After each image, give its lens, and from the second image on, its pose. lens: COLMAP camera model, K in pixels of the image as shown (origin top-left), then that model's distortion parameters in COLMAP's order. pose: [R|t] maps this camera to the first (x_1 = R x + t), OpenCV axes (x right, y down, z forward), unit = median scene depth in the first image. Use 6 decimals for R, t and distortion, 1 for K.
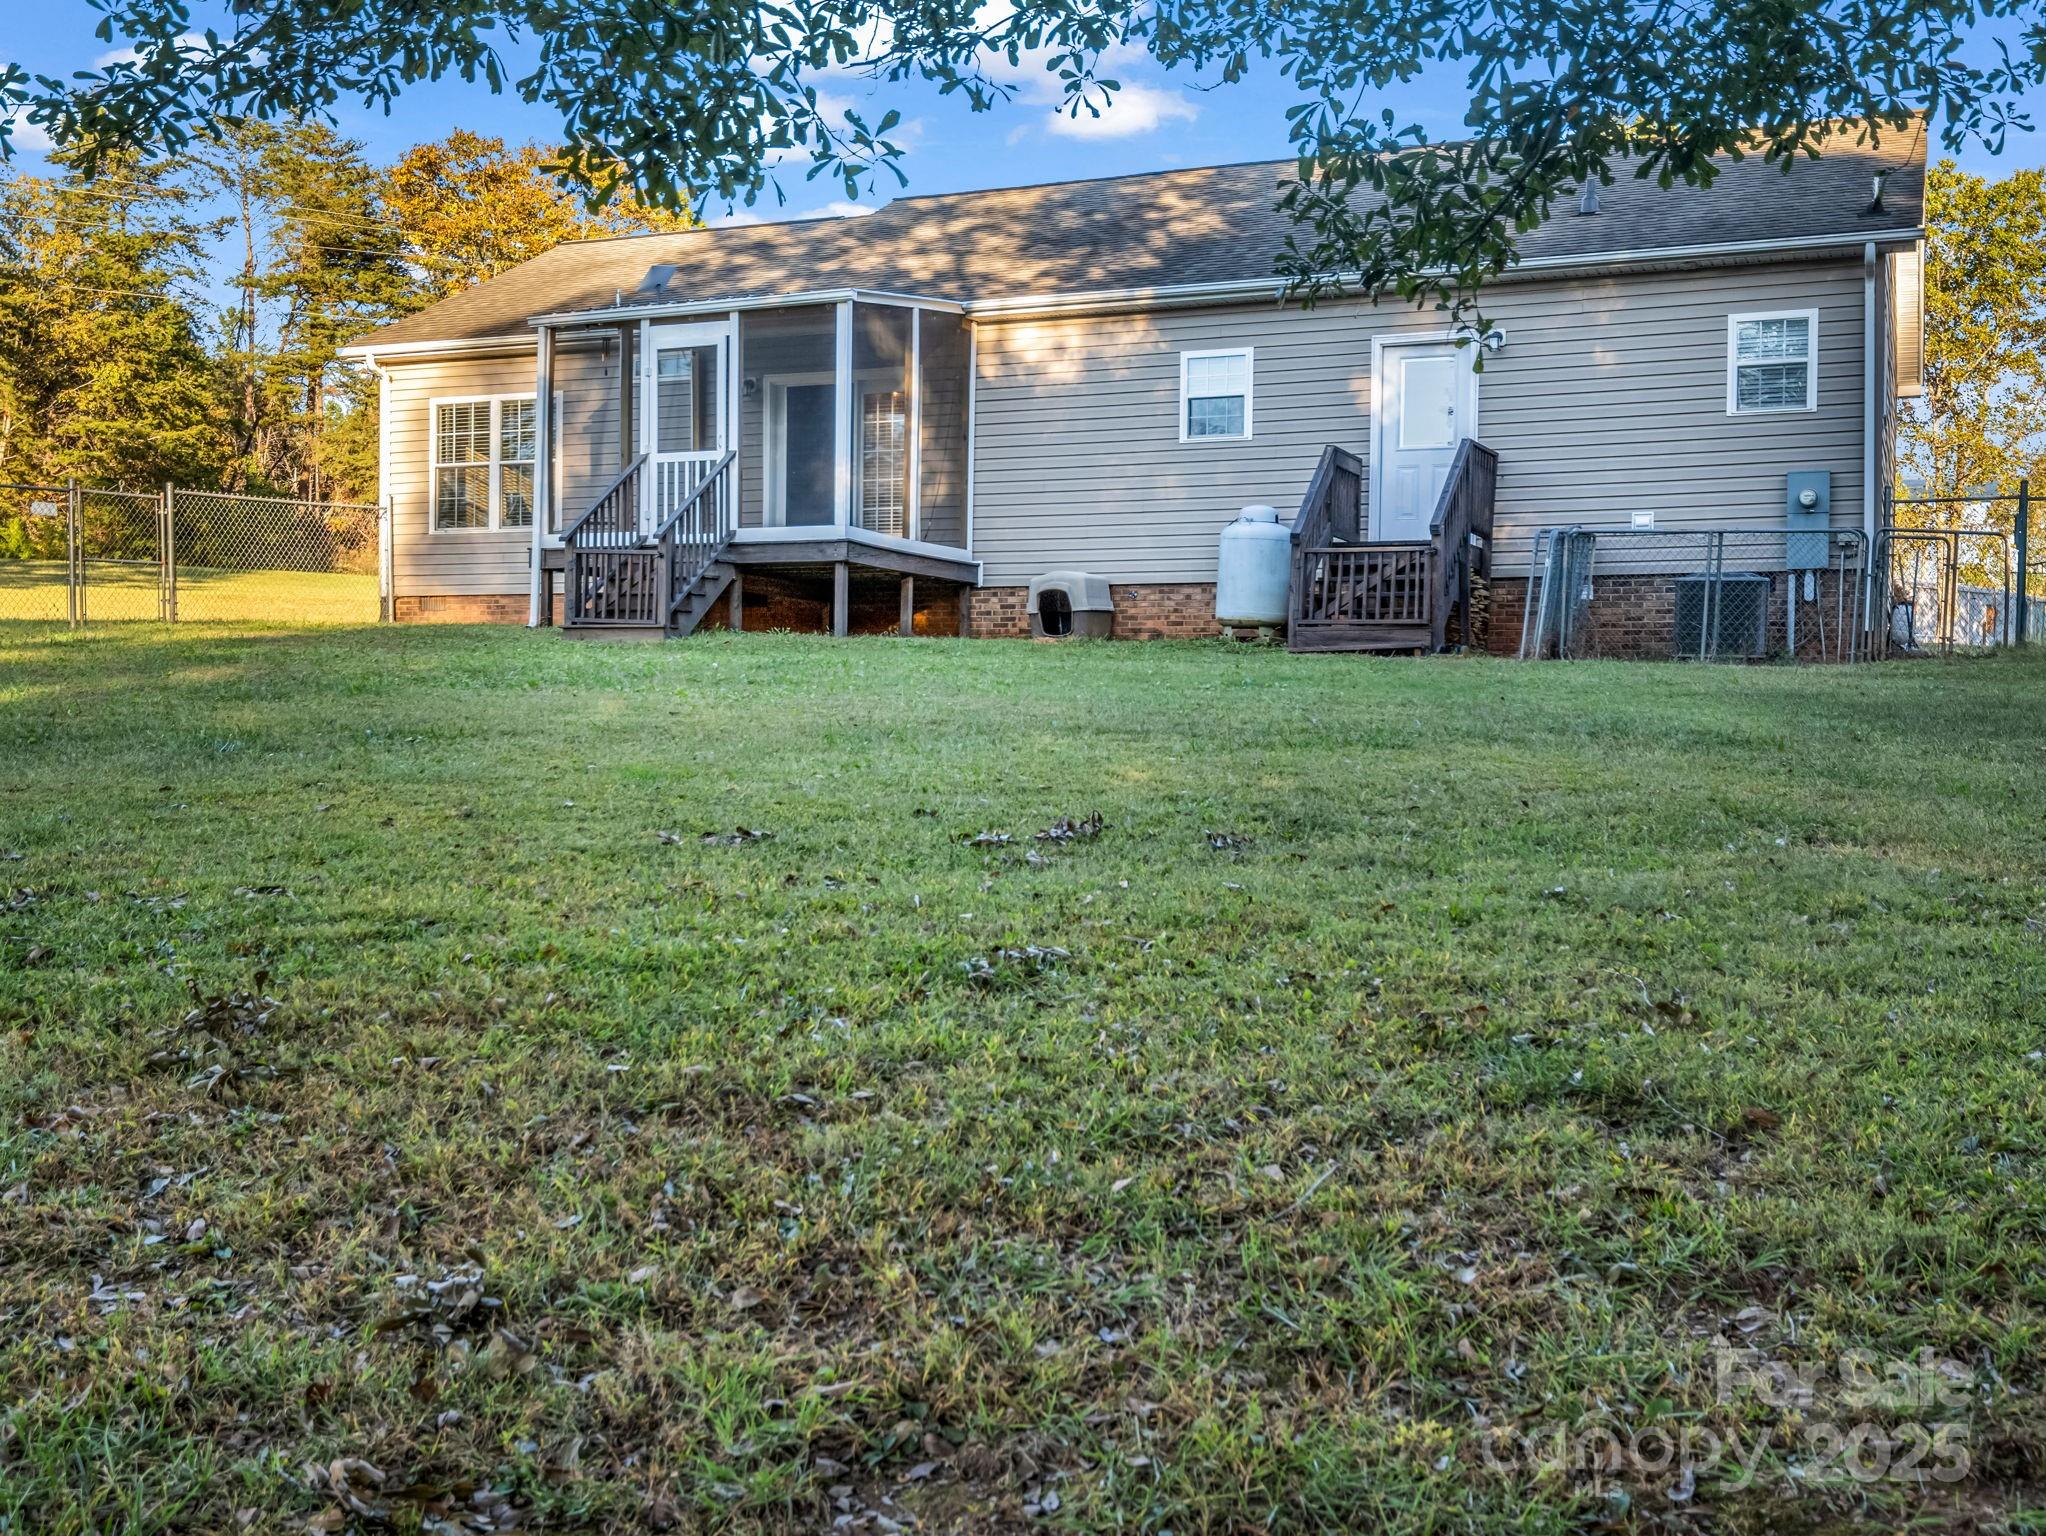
lens RADIAL K [[2341.4, 0, 1017.5], [0, 2341.4, 764.1], [0, 0, 1]] dist [0.022975, 0.000000]
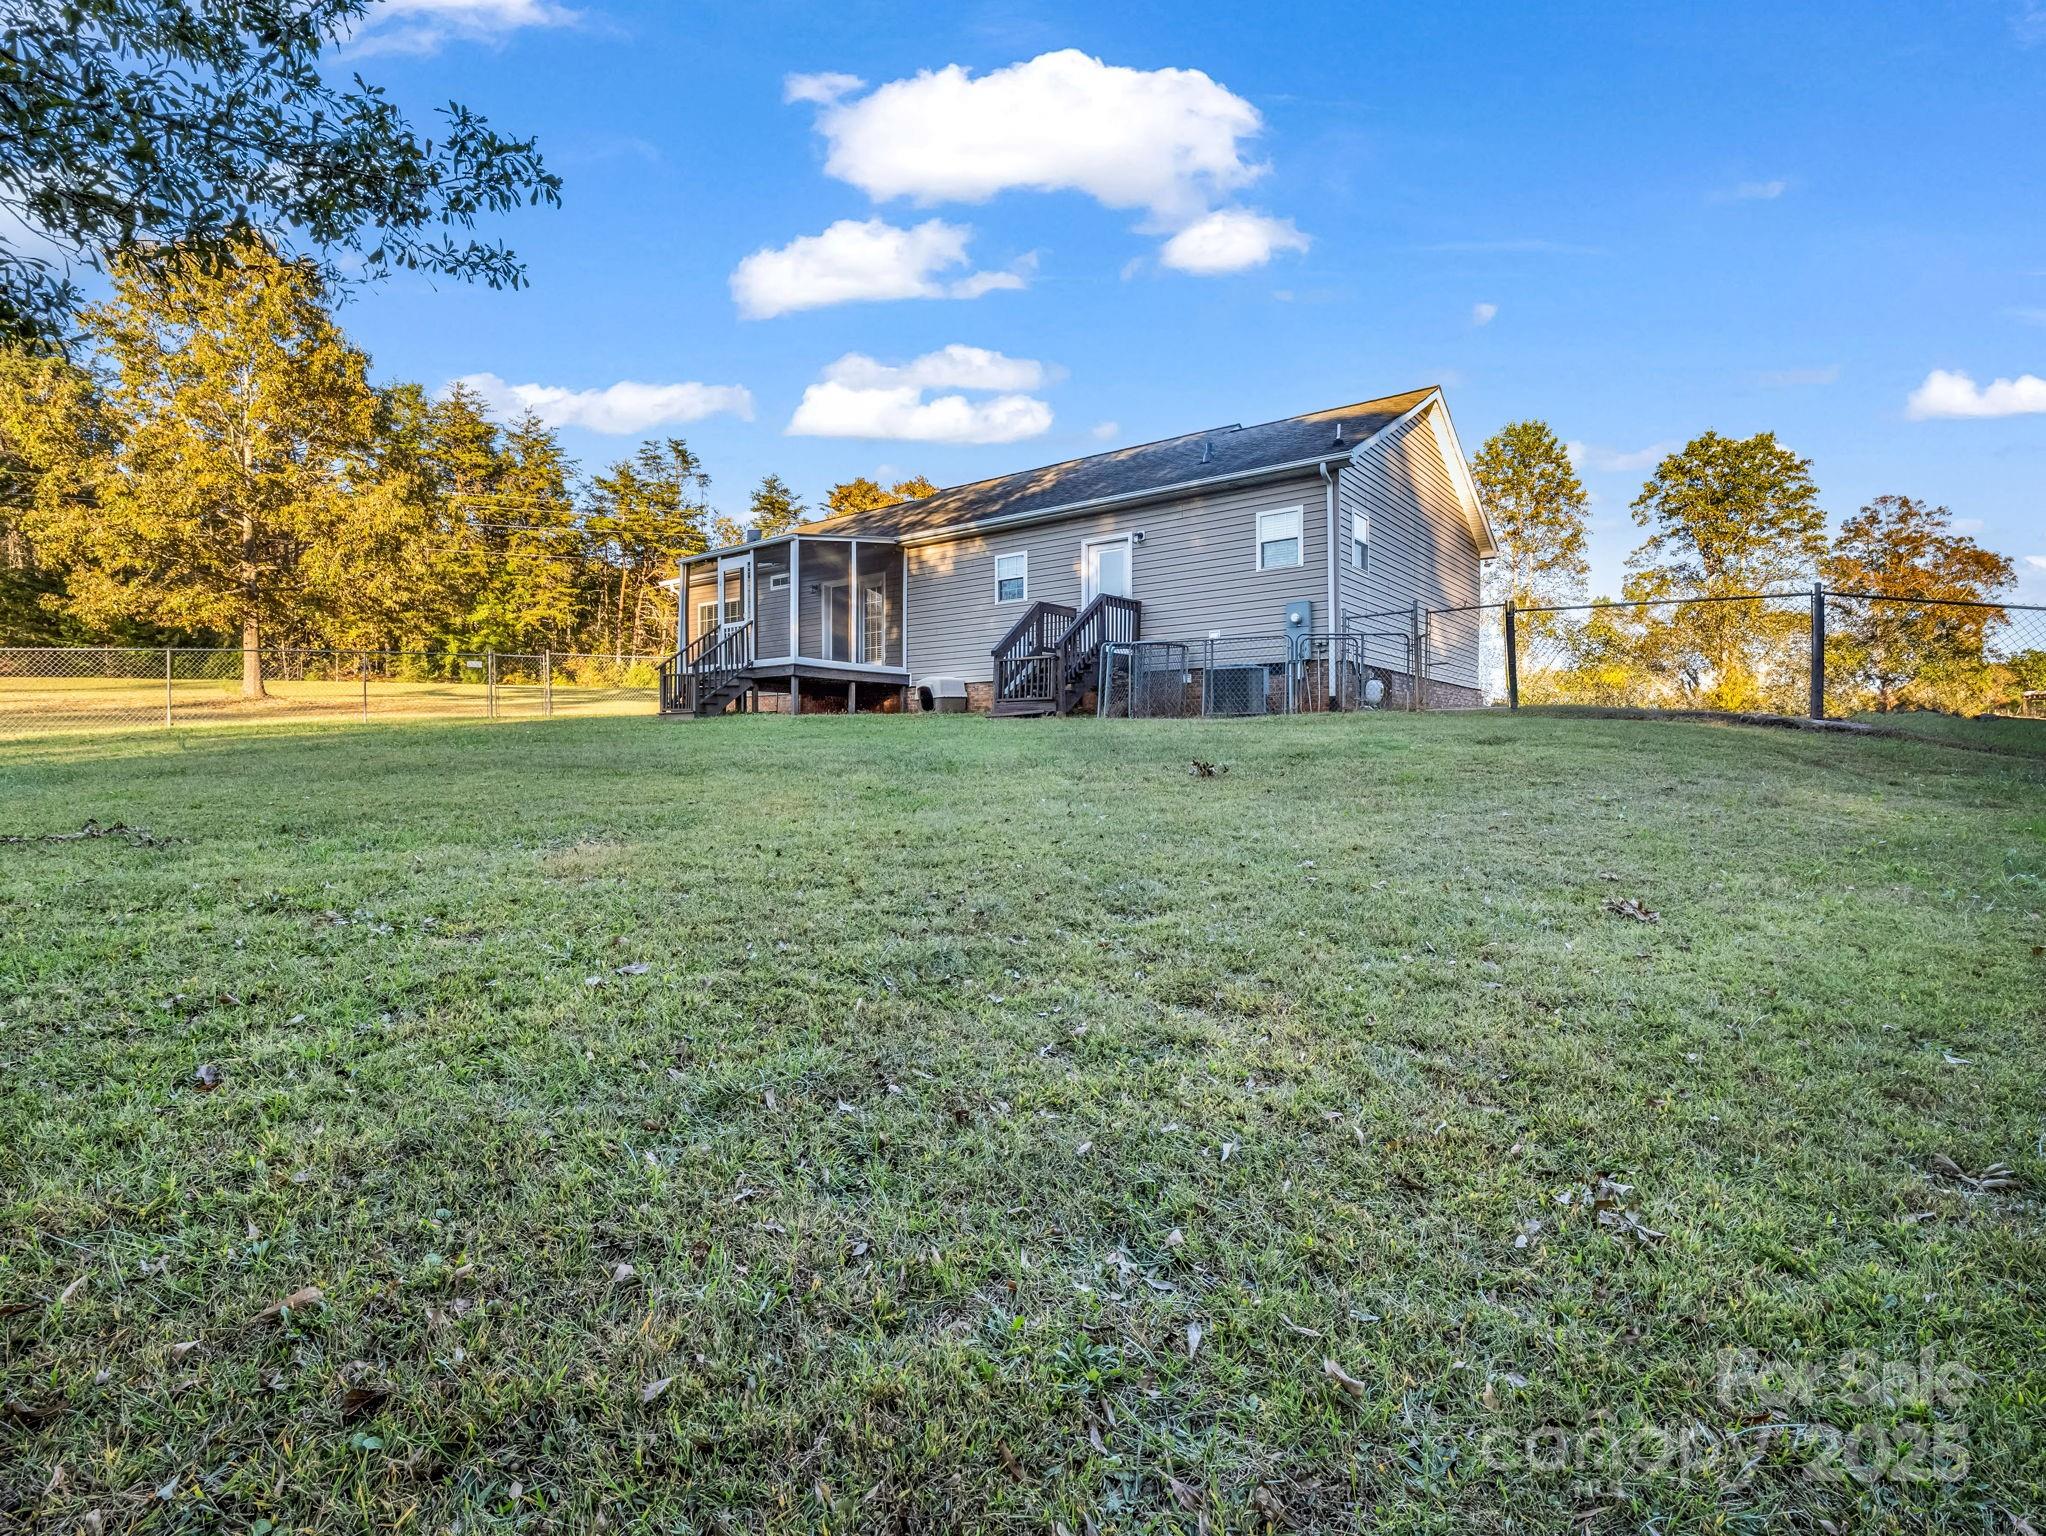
lens RADIAL K [[1107.0, 0, 1031.6], [0, 1107.0, 764.6], [0, 0, 1]] dist [-0.001567, -0.006075]
pose [[0.964909, -0.013463, -0.262240, 1.030632], [0.010809, 0.999875, -0.011561, -0.004078], [0.262363, 0.008321, 0.964934, 0.537193]]
